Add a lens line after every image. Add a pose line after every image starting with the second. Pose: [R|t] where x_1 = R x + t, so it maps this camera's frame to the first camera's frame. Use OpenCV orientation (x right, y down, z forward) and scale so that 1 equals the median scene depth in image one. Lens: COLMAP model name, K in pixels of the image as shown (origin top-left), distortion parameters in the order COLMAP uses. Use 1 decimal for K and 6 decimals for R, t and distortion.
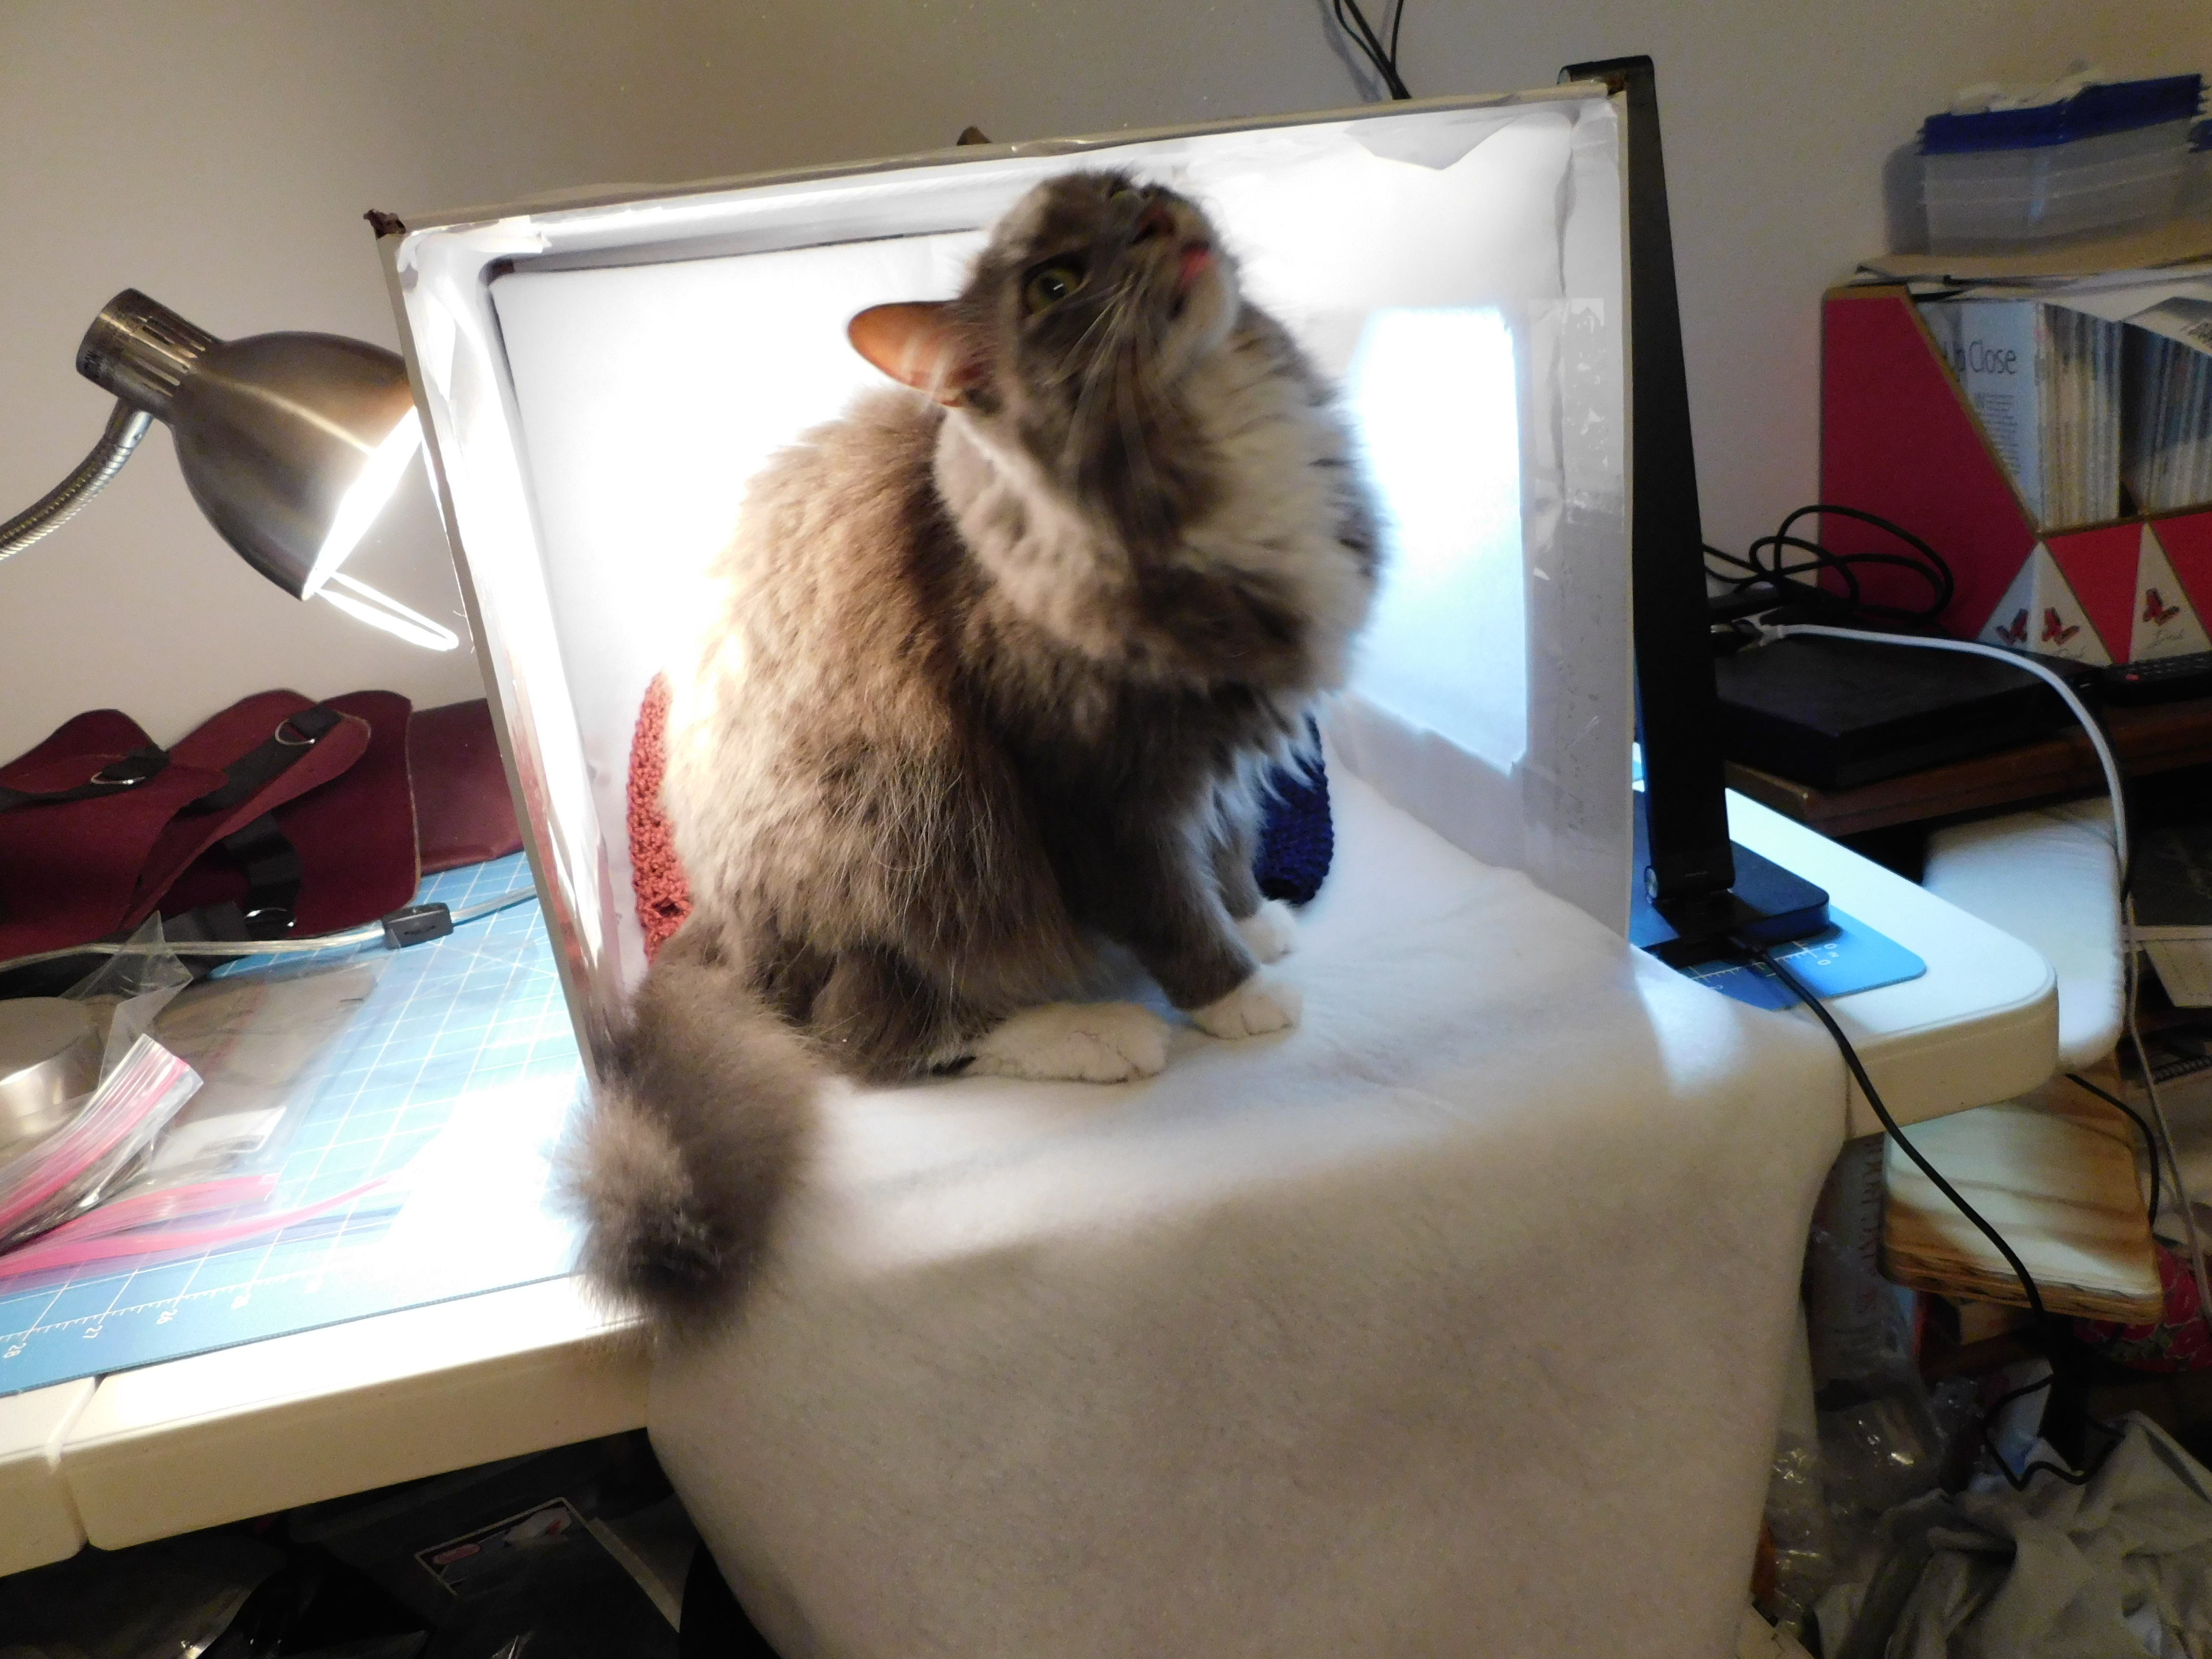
lens RADIAL K [[1545.0, 0, 1106.0], [0, 1545.0, 829.5], [0, 0, 1]] dist [-0.011048, 0.038536]
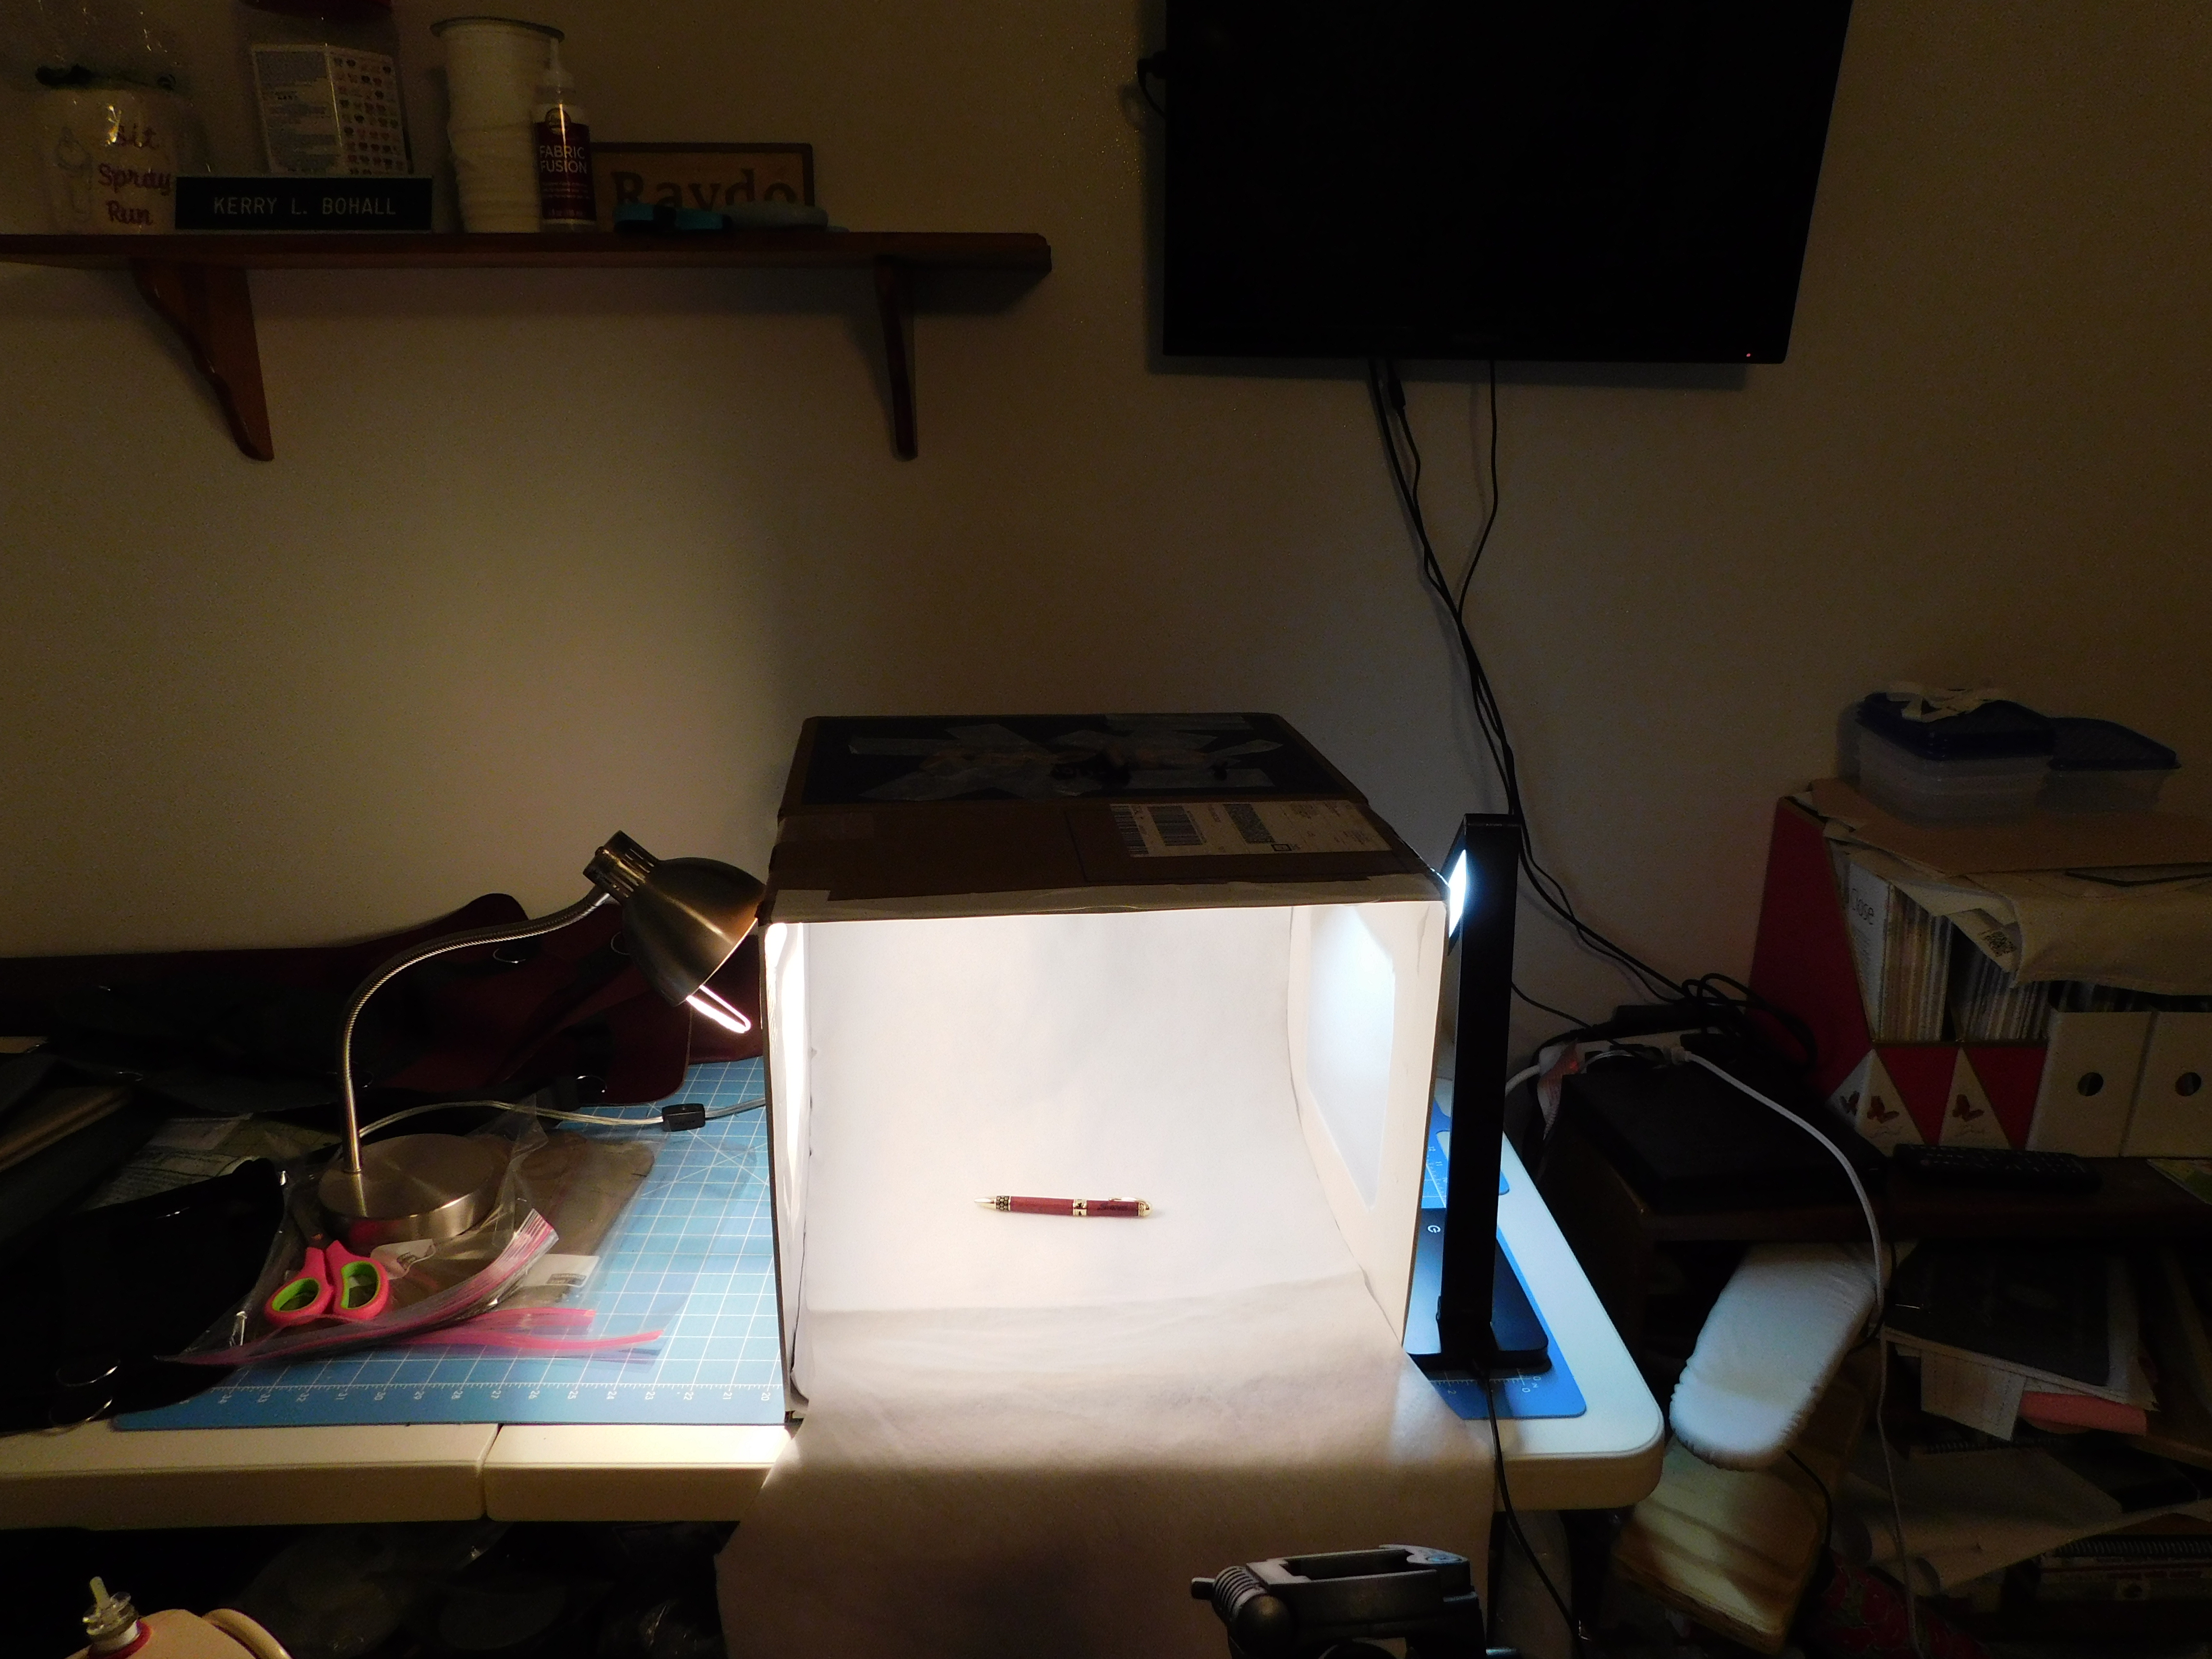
lens RADIAL K [[1500.4, 0, 1106.0], [0, 1500.4, 829.5], [0, 0, 1]] dist [0.002954, -0.000505]
pose [[0.976190, 0.183074, -0.116344, 0.073074], [-0.184615, 0.982808, -0.002512, -0.251721], [0.113884, 0.023931, 0.993206, -0.379761]]
